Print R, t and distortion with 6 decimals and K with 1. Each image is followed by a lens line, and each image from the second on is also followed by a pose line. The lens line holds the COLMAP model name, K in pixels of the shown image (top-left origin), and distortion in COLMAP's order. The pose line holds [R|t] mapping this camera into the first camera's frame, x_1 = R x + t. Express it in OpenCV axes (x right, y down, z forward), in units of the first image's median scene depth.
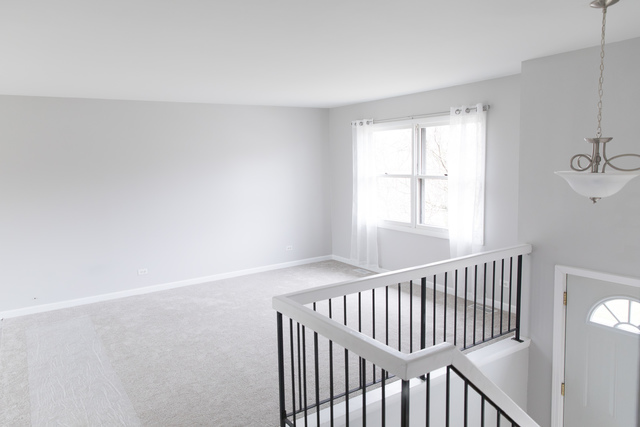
lens RADIAL K [[432.9, 0, 318.8], [0, 432.9, 210.0], [0, 0, 1]] dist [0.004985, 0.000331]
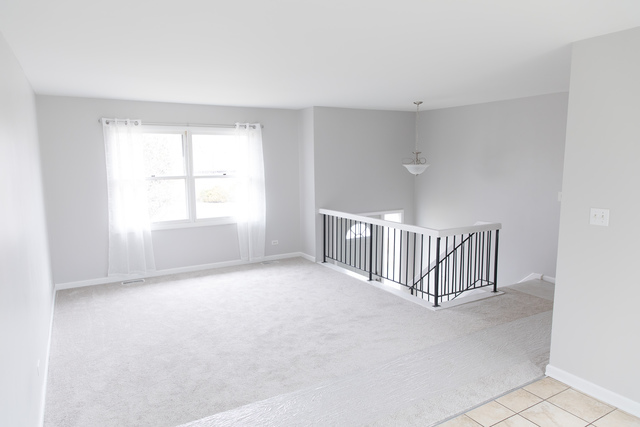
lens RADIAL K [[432.9, 0, 319.9], [0, 432.9, 211.6], [0, 0, 1]] dist [0.004985, 0.000331]
pose [[0.075681, -0.095869, 0.992513, -0.878178], [0.123529, 0.988601, 0.086072, -0.042977], [-0.989451, 0.116090, 0.086661, 0.570942]]
